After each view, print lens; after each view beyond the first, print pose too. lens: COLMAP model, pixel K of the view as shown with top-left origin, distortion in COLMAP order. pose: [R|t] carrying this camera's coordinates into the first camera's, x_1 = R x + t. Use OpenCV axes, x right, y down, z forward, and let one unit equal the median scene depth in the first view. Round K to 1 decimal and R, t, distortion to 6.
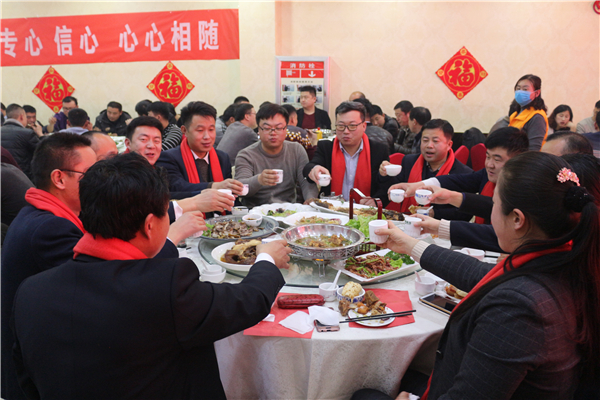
lens RADIAL K [[526.7, 0, 297.1], [0, 526.7, 205.4], [0, 0, 1]] dist [-0.167320, 0.120202]
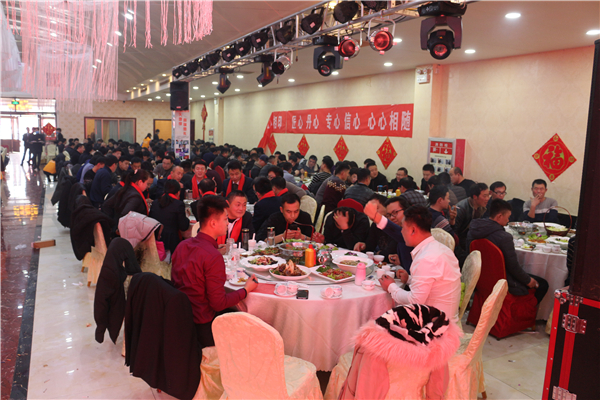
lens RADIAL K [[526.7, 0, 297.6], [0, 526.7, 196.5], [0, 0, 1]] dist [-0.167320, 0.120202]
pose [[0.555559, 0.128282, -0.821521, 0.894286], [-0.264736, 0.963899, -0.028515, -0.000834], [0.788206, 0.233328, 0.569464, -0.031346]]
